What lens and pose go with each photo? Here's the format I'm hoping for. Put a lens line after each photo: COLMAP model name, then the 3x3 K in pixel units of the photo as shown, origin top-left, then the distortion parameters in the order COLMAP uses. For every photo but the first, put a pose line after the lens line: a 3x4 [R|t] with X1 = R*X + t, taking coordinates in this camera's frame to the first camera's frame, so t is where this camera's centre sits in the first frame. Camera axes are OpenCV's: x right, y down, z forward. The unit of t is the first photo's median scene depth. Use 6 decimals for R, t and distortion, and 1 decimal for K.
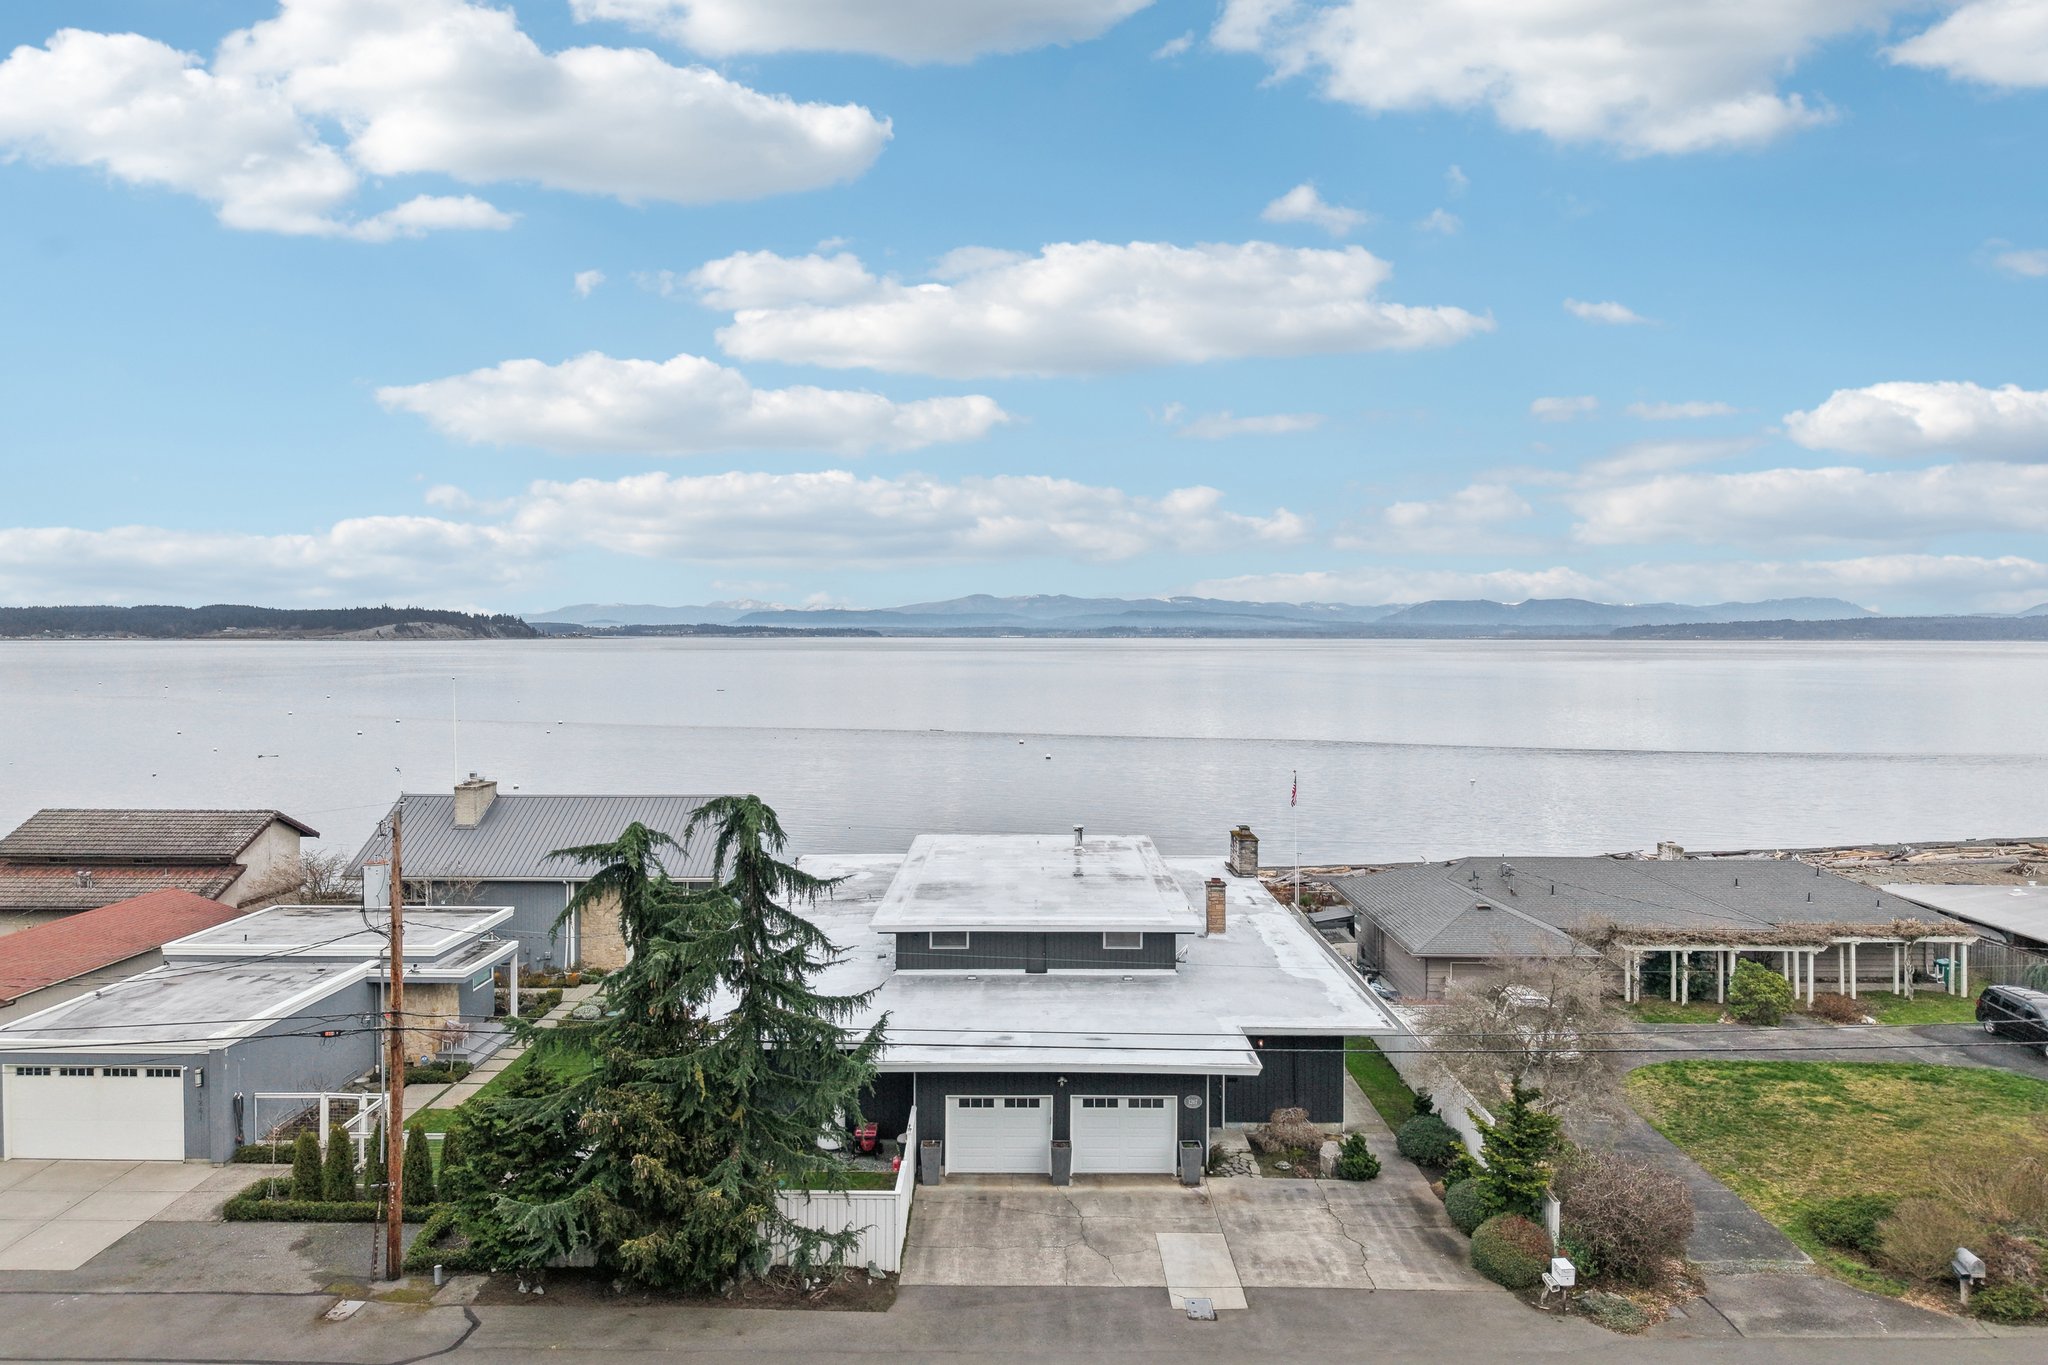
lens RADIAL K [[1390.4, 0, 1024.0], [0, 1390.4, 682.5], [0, 0, 1]] dist [0.030673, -0.035598]
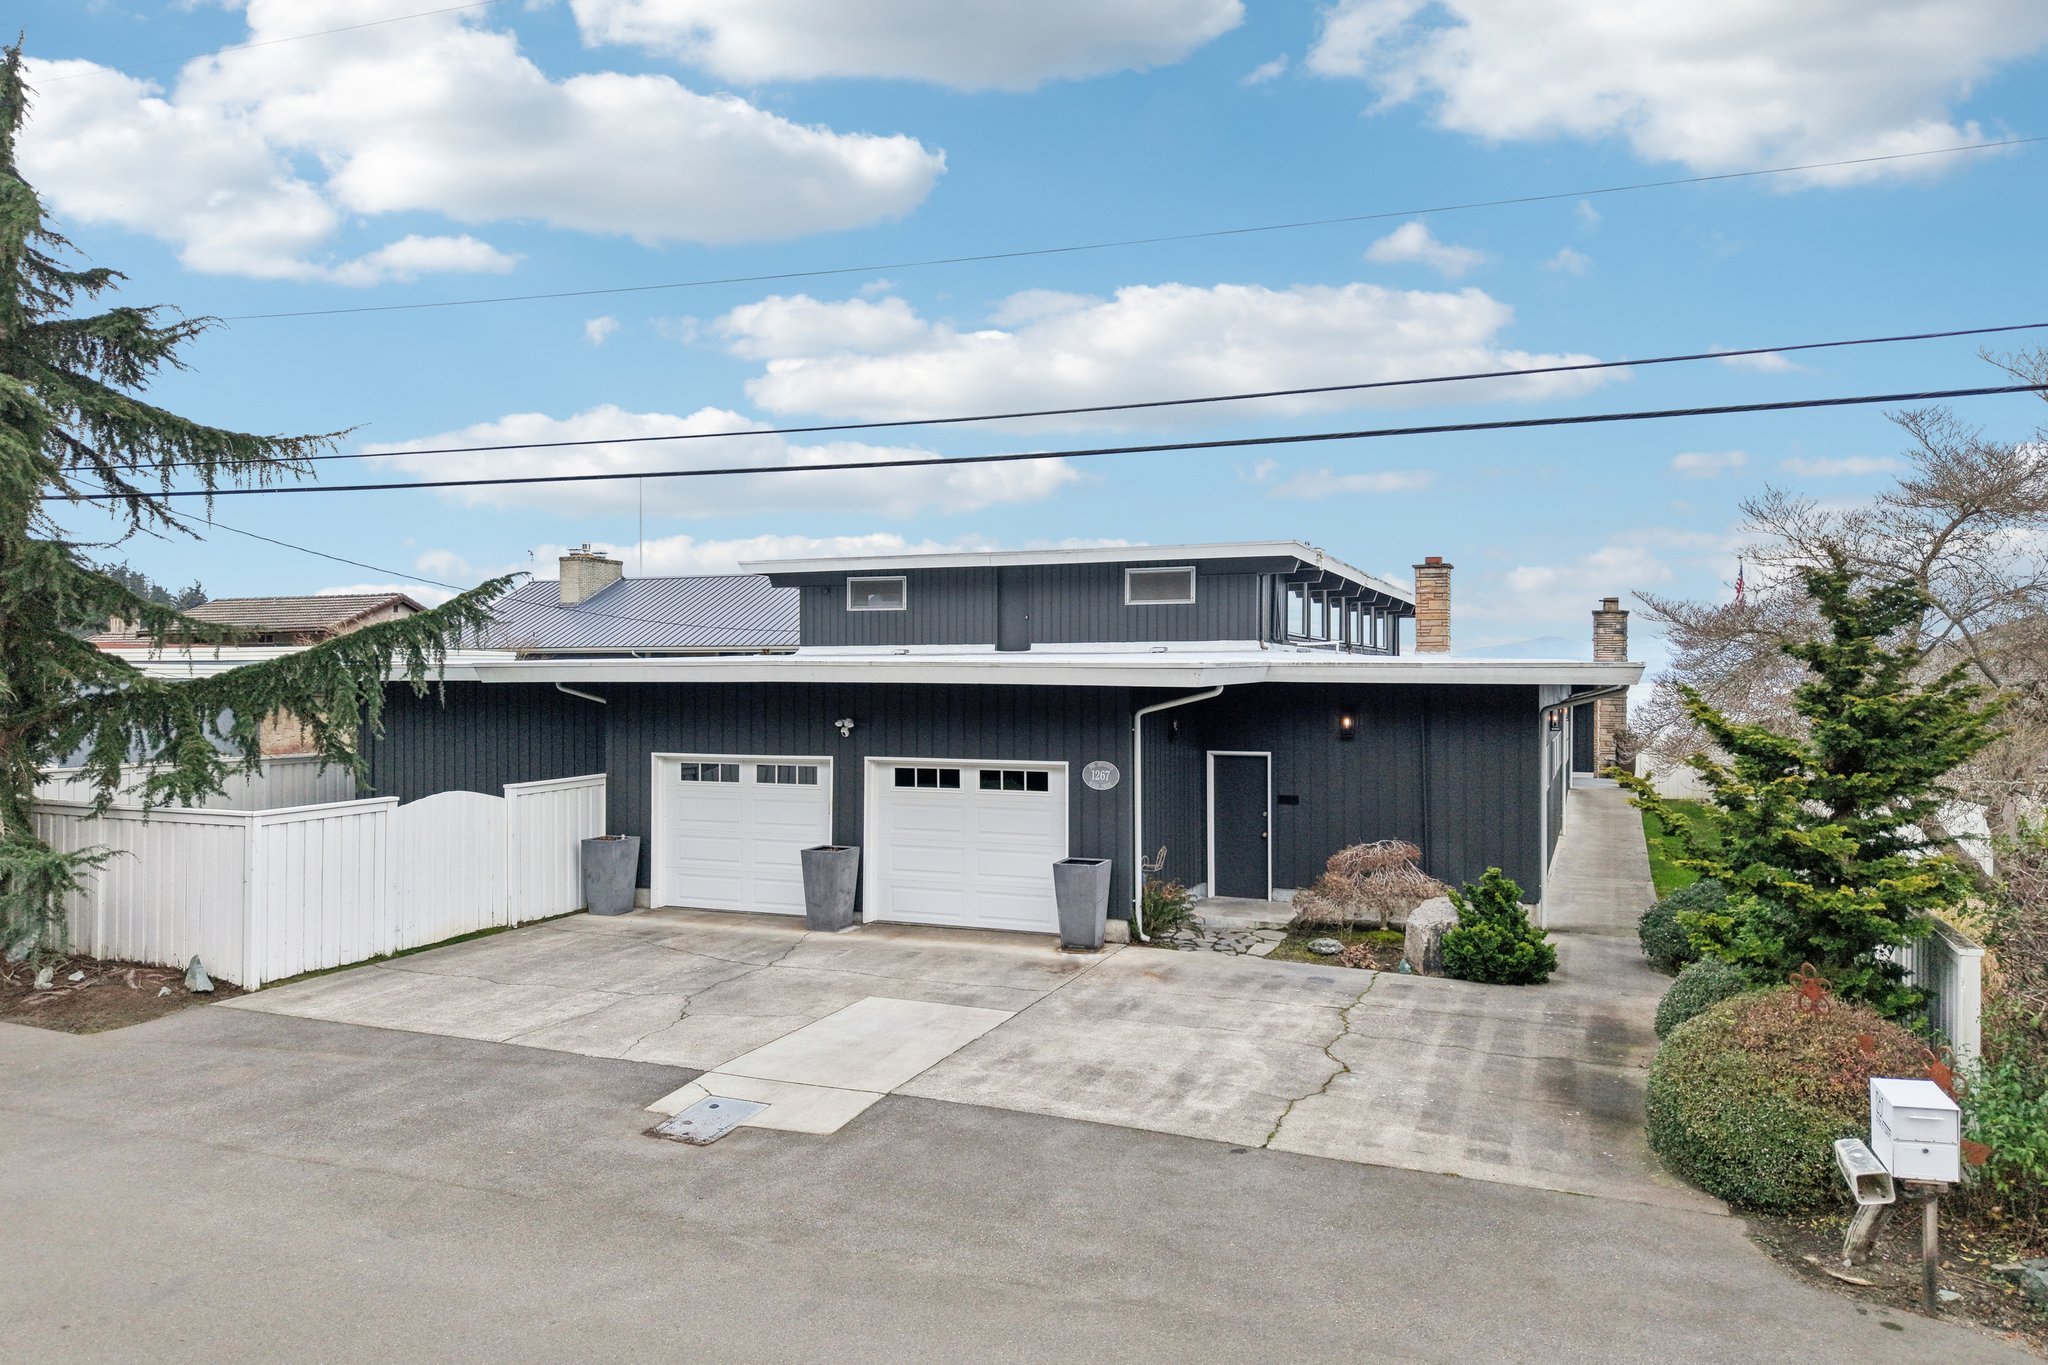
lens RADIAL K [[1390.4, 0, 1024.0], [0, 1390.4, 682.5], [0, 0, 1]] dist [0.030673, -0.035598]
pose [[0.923570, -0.000911, -0.383429, 0.274483], [-0.011112, 0.999514, -0.029141, 0.287507], [0.383269, 0.031174, 0.923111, 0.581217]]
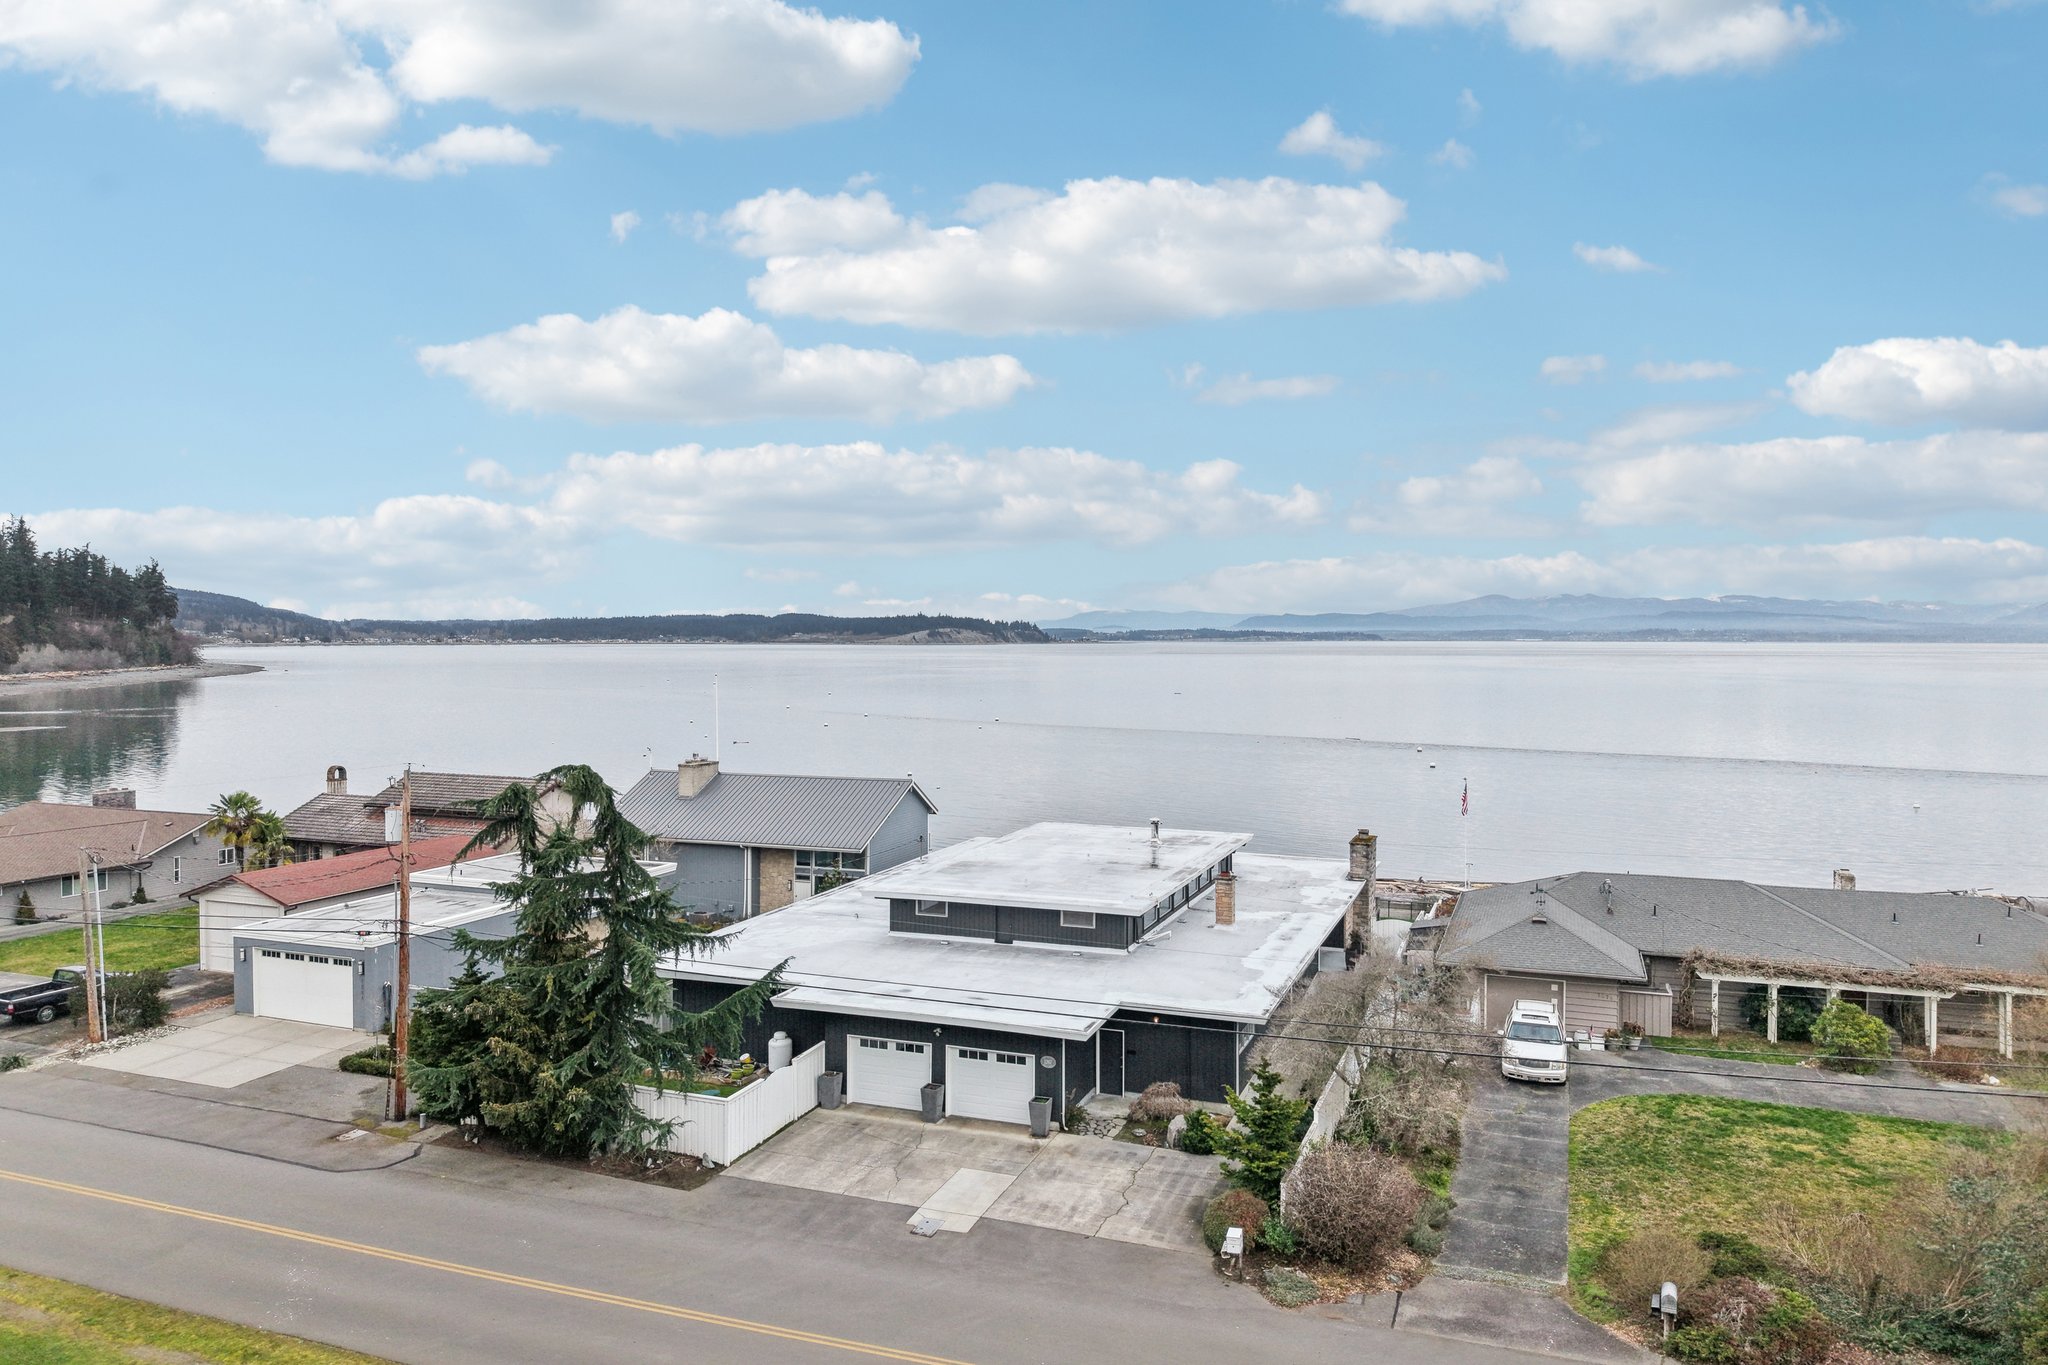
lens RADIAL K [[1390.4, 0, 1024.0], [0, 1390.4, 682.5], [0, 0, 1]] dist [0.030673, -0.035598]
pose [[0.936488, 0.010225, -0.350551, 0.490882], [-0.011330, 0.999935, -0.001101, 0.003546], [0.350517, 0.005003, 0.936543, -0.034690]]
